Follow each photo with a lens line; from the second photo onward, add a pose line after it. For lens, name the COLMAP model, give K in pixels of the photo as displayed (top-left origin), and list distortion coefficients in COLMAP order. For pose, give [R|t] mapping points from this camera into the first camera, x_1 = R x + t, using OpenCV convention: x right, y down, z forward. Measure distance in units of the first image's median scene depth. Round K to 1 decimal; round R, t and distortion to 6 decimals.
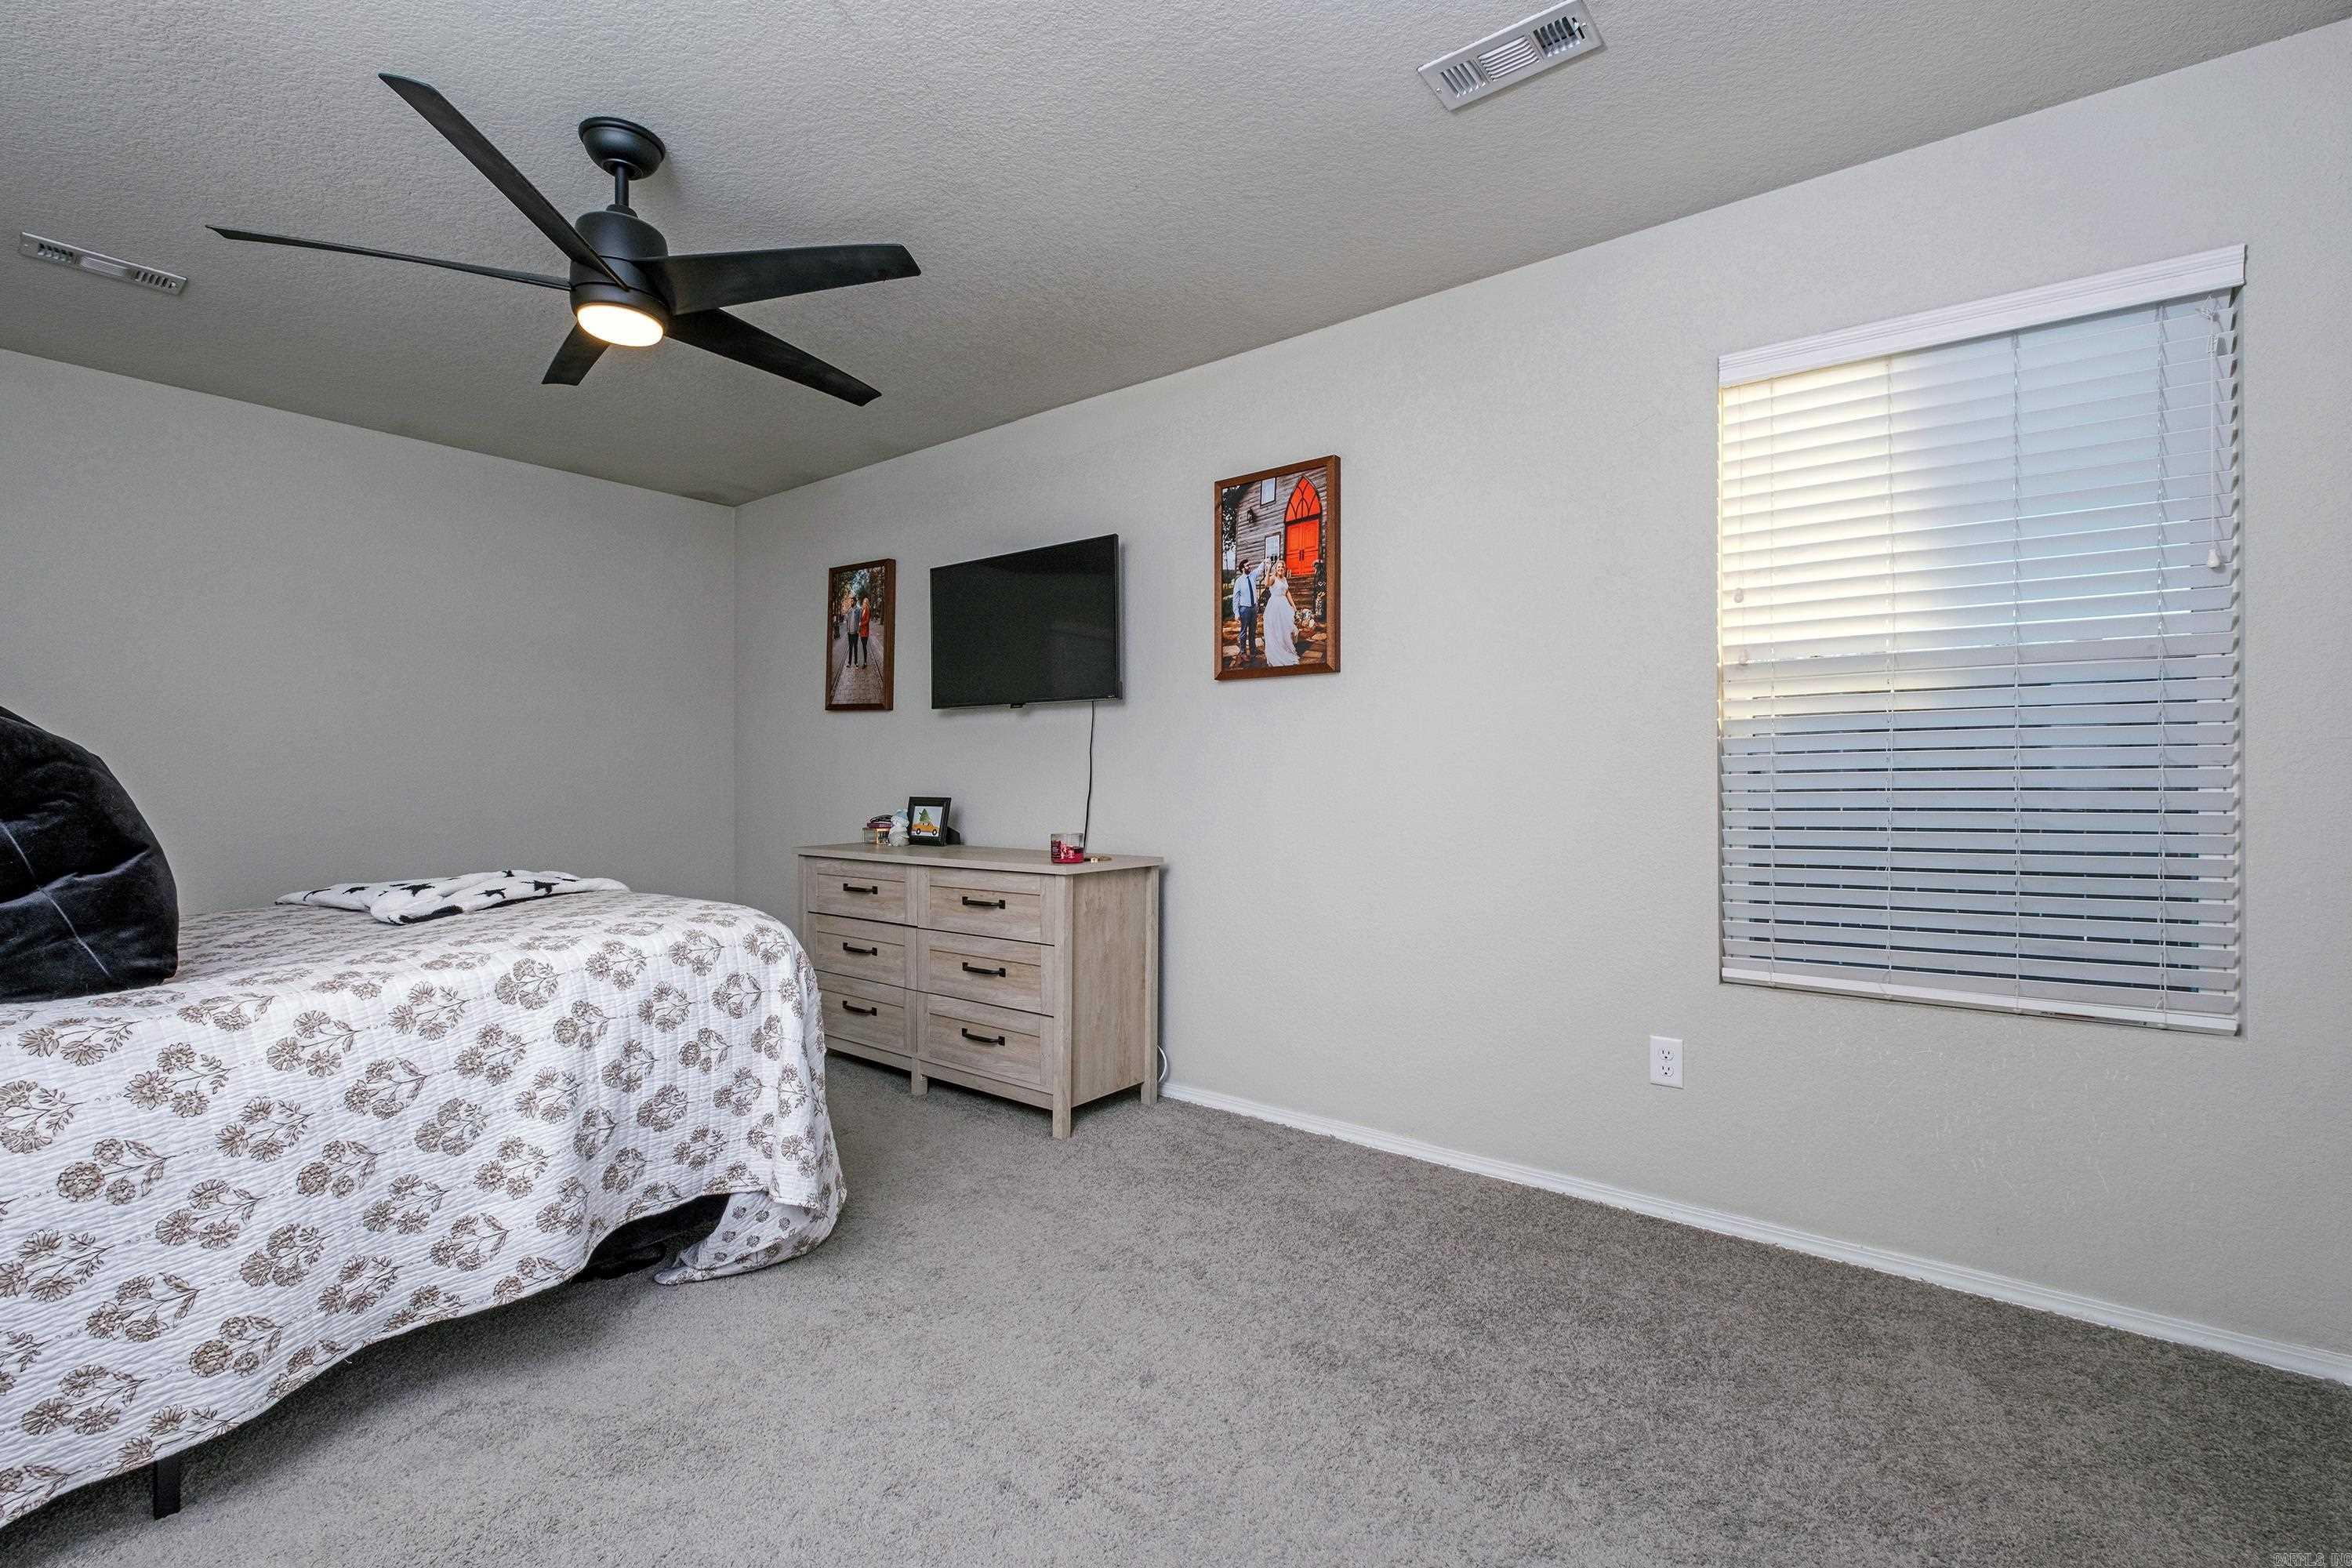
lens RADIAL K [[1006.7, 0, 1167.2], [0, 1006.7, 779.1], [0, 0, 1]] dist [0.003394, -0.005167]
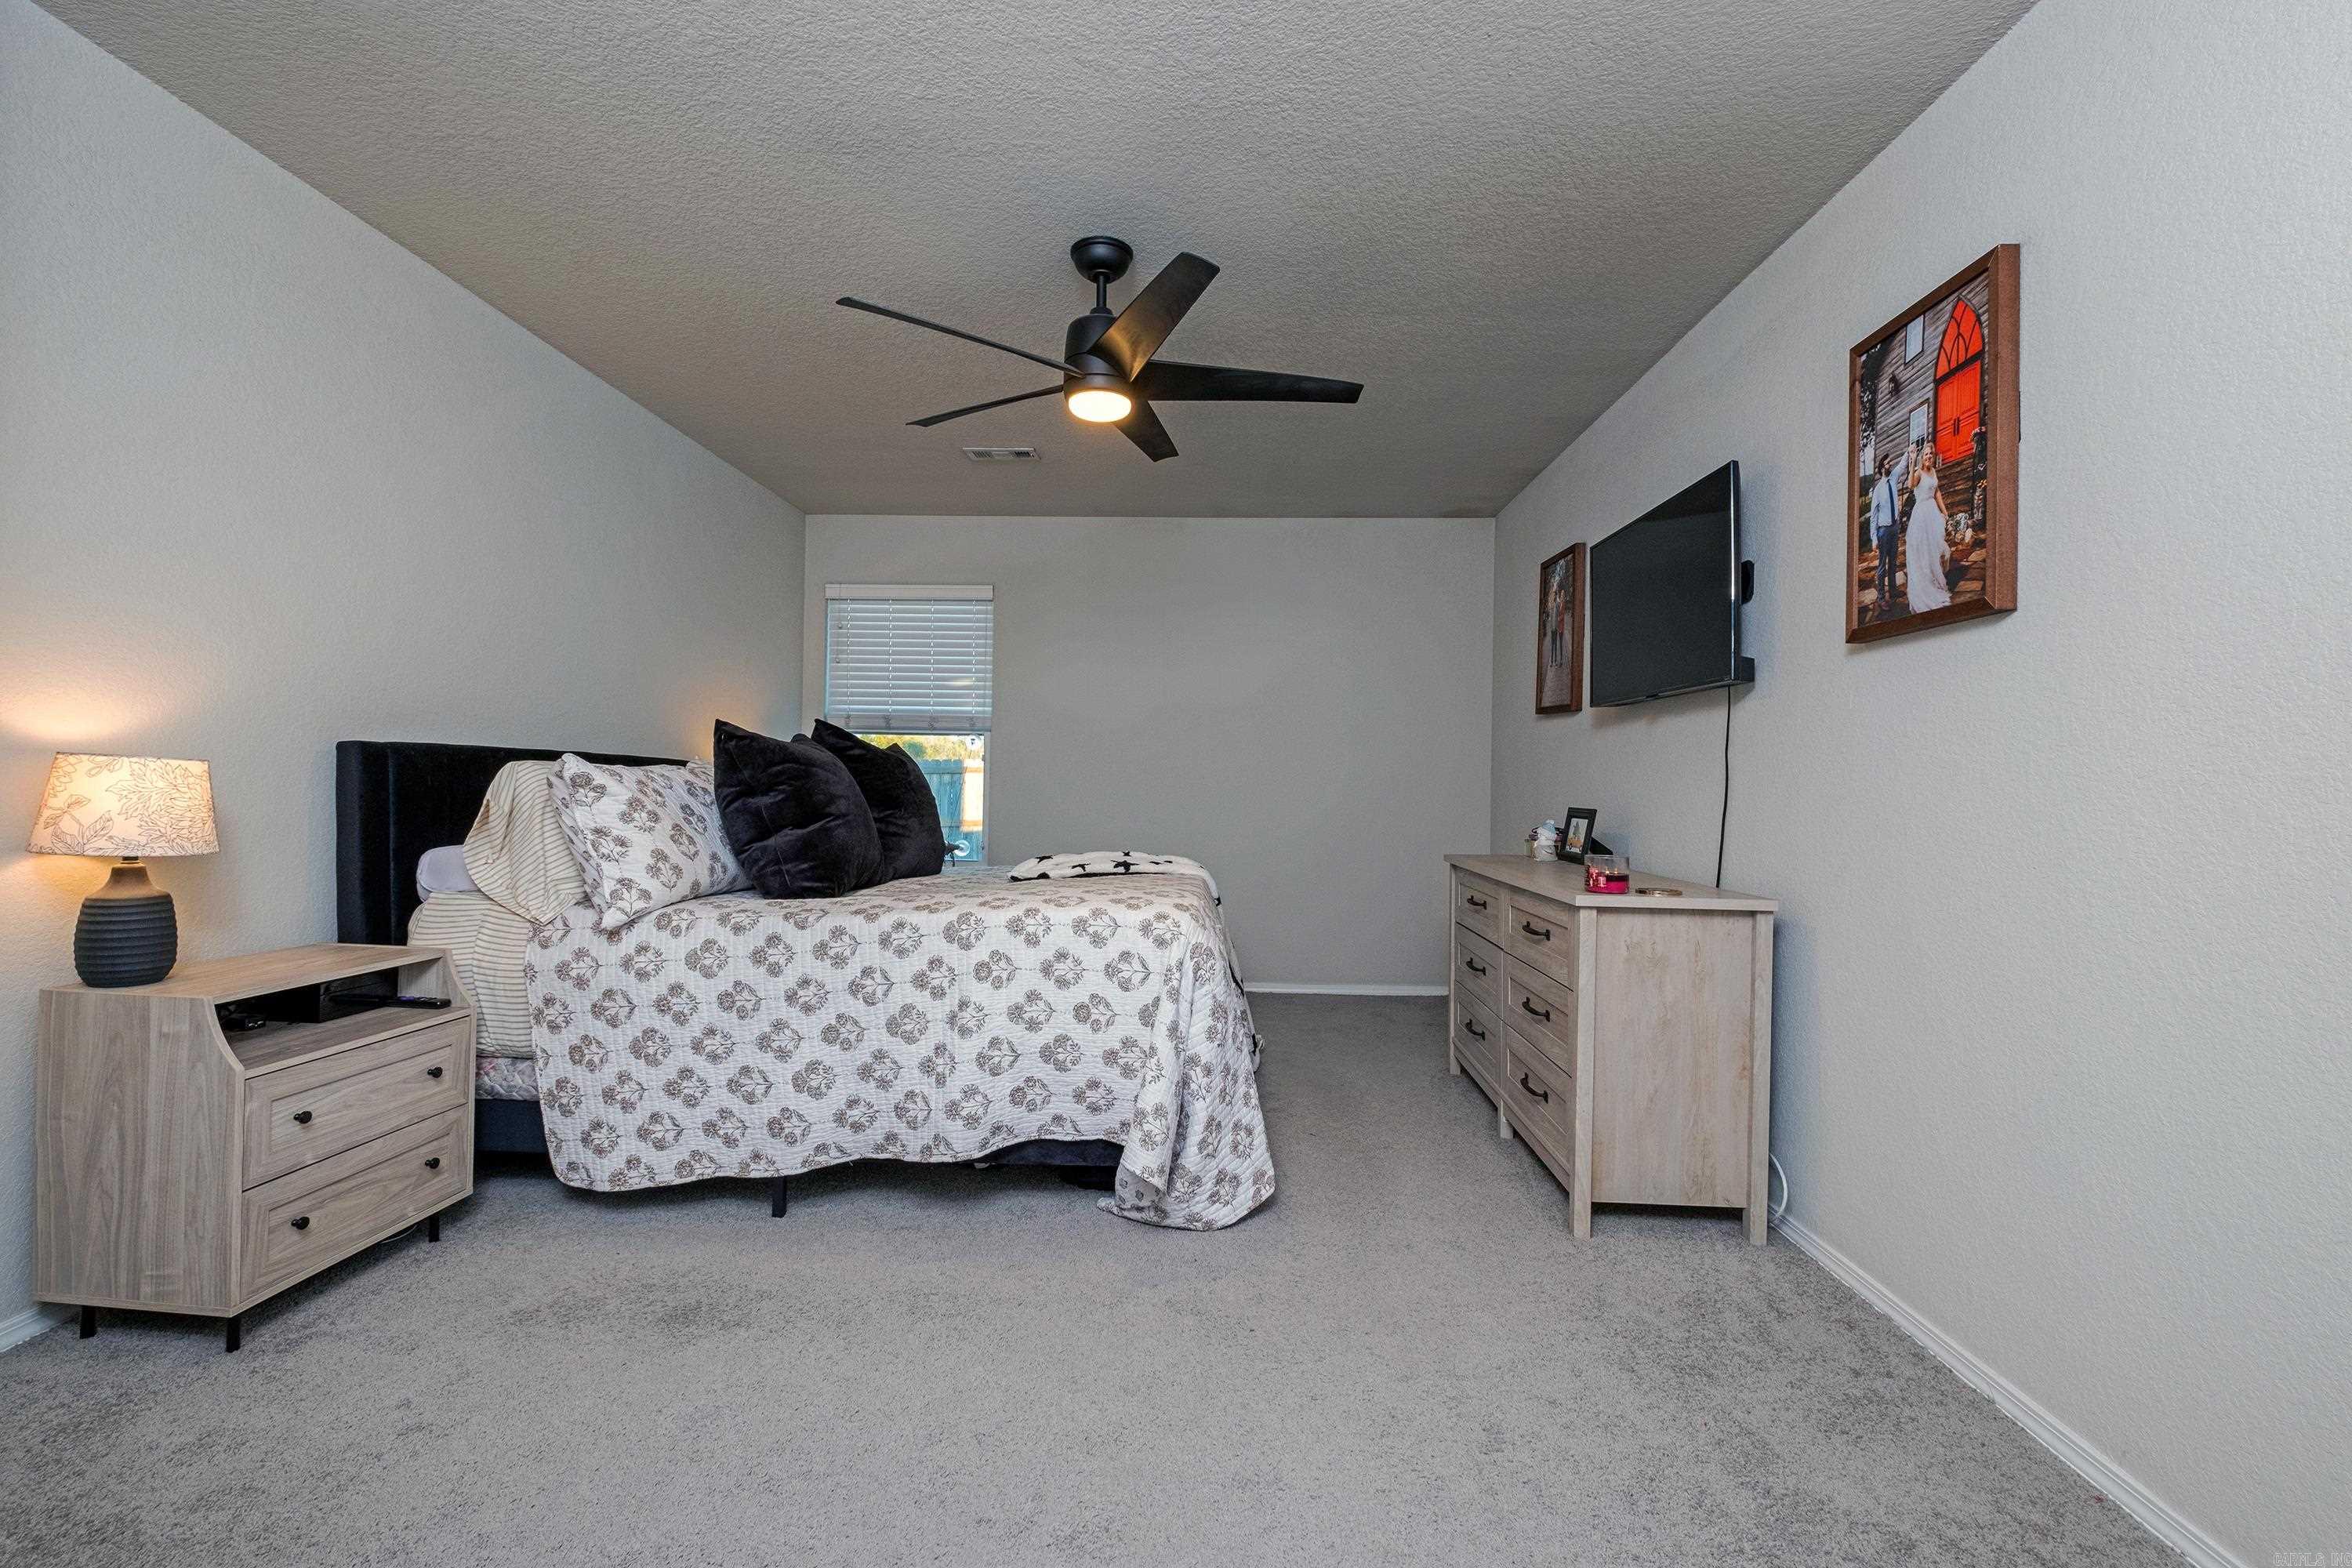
lens RADIAL K [[1006.7, 0, 1180.5], [0, 1006.7, 779.6], [0, 0, 1]] dist [0.003394, -0.005167]
pose [[0.587689, 0.008289, -0.809045, 0.356156], [-0.017019, 0.999853, -0.002118, 0.001479], [0.808908, 0.015014, 0.587744, 0.264155]]
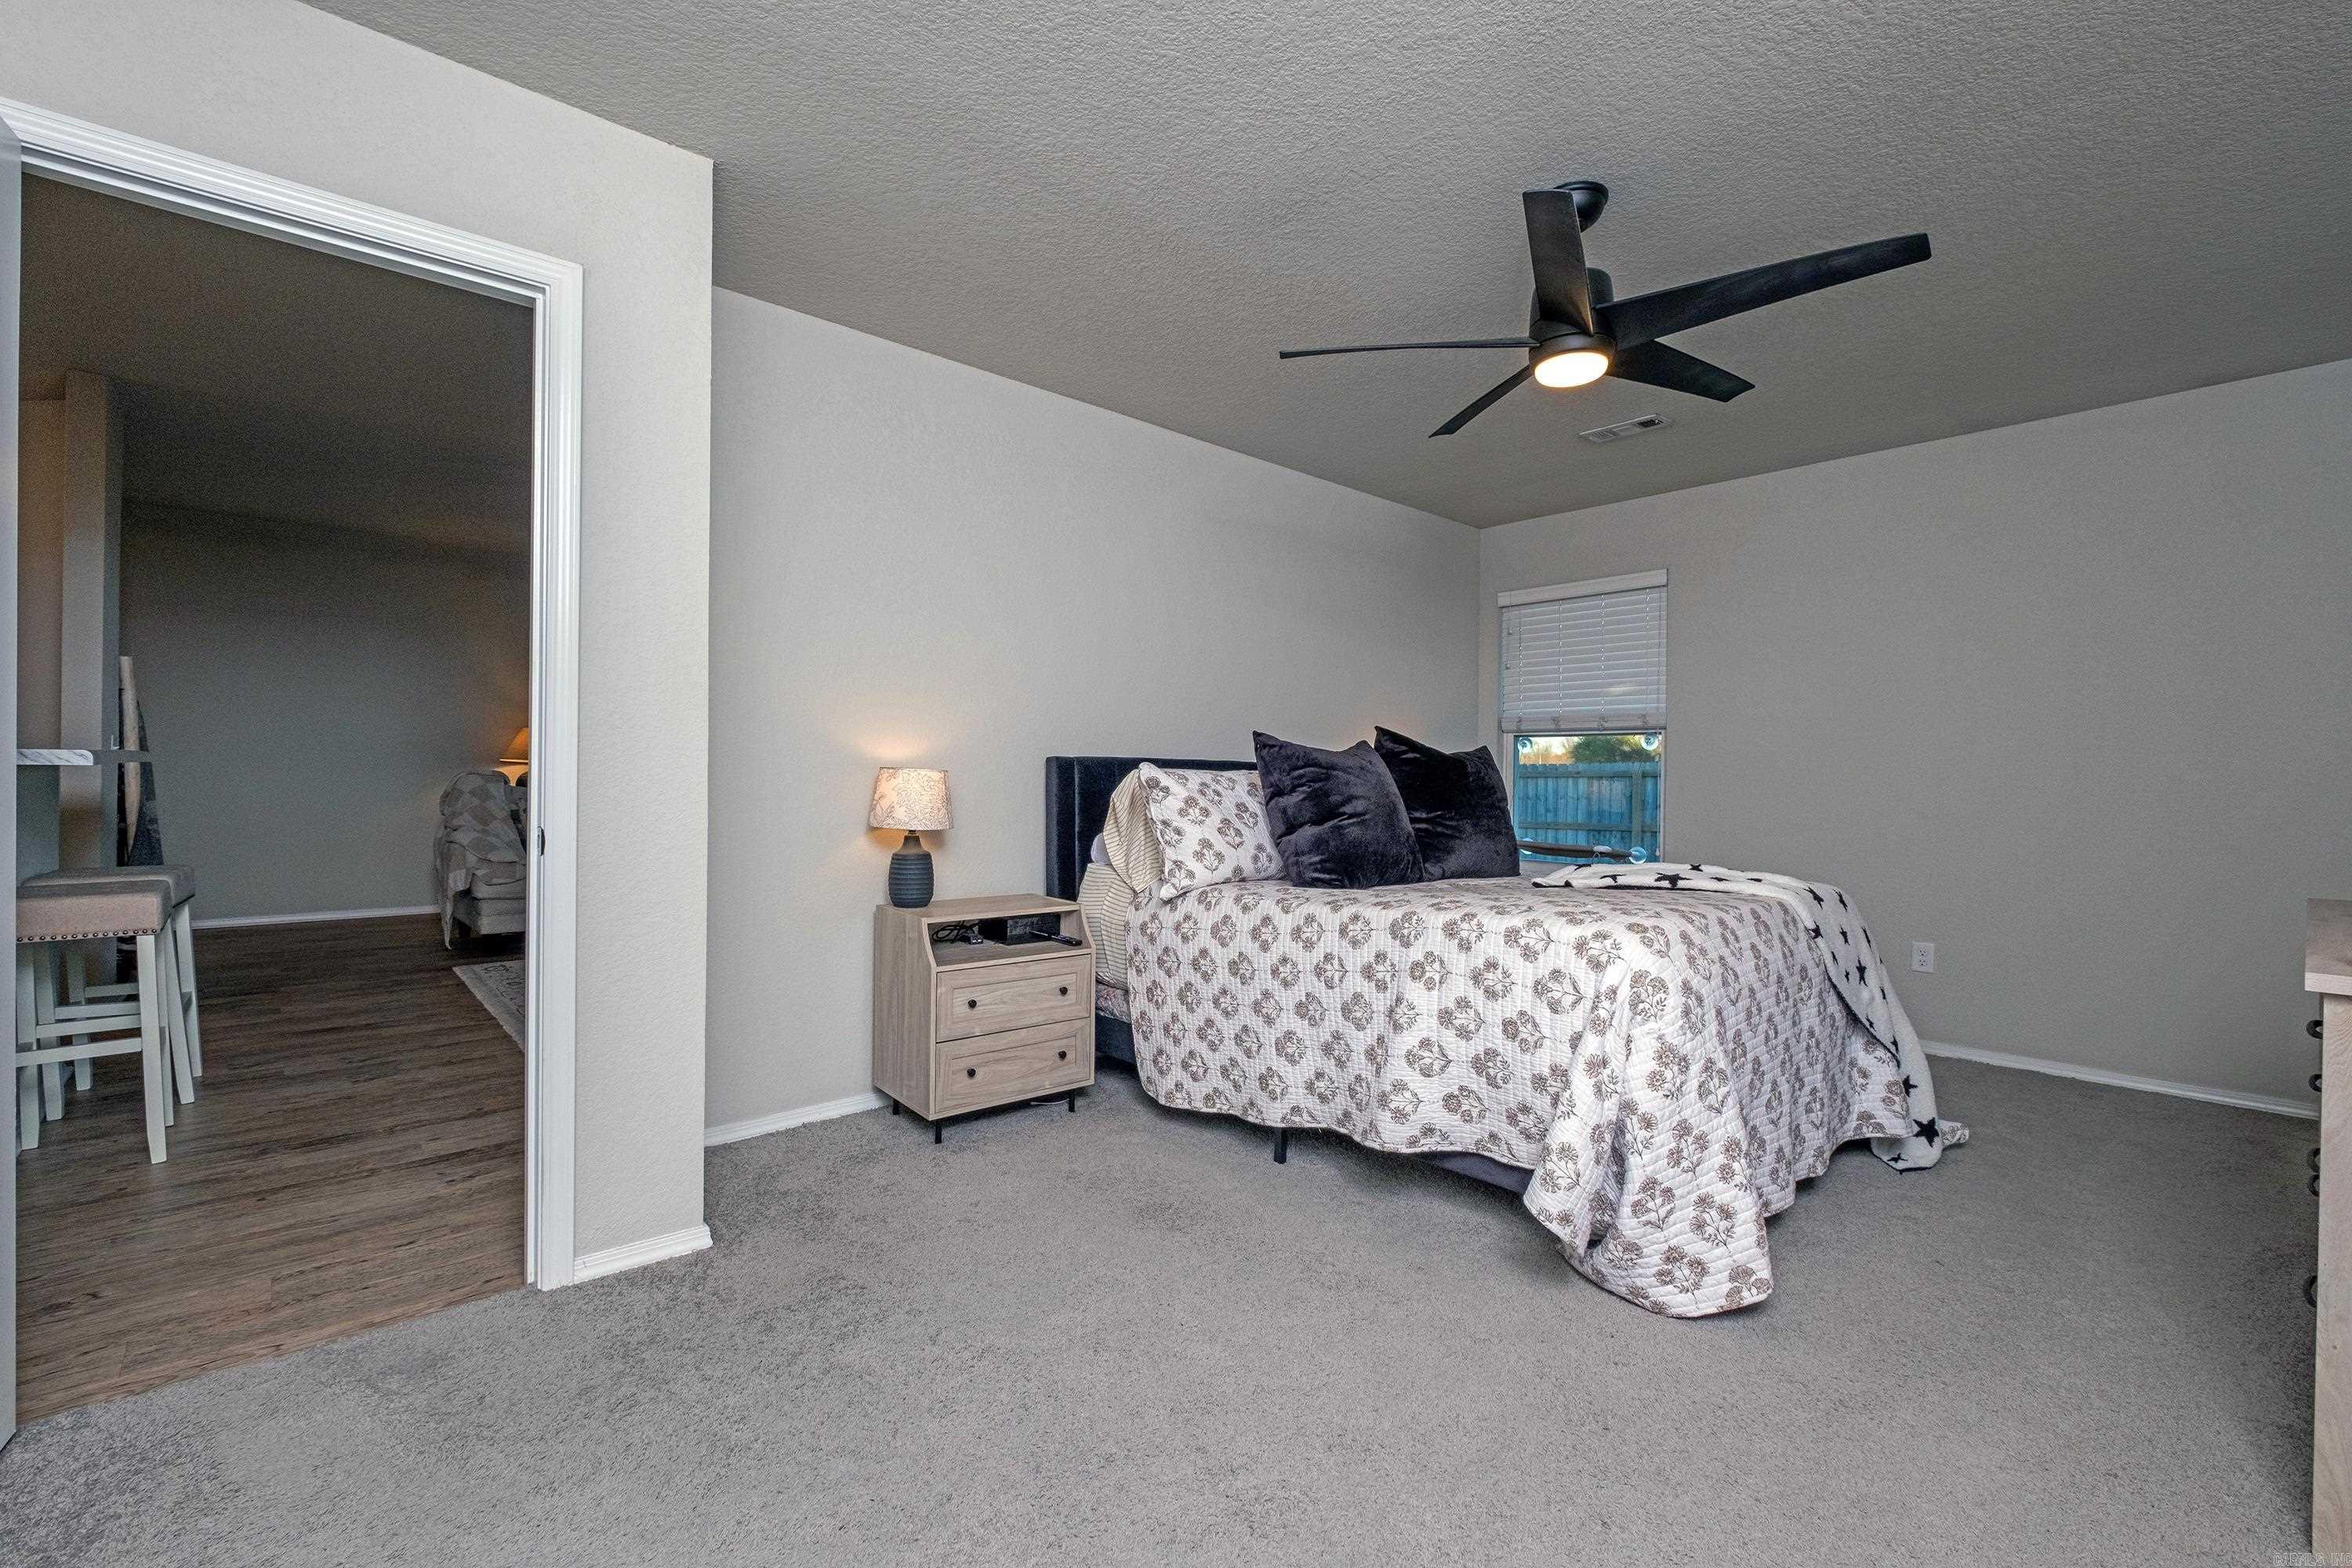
lens RADIAL K [[1006.7, 0, 1190.1], [0, 1006.7, 779.8], [0, 0, 1]] dist [0.003394, -0.005167]
pose [[-0.165577, 0.003728, -0.986190, 0.440151], [-0.011284, 0.999920, 0.005675, -0.000642], [0.986132, 0.012068, -0.165521, 0.551229]]
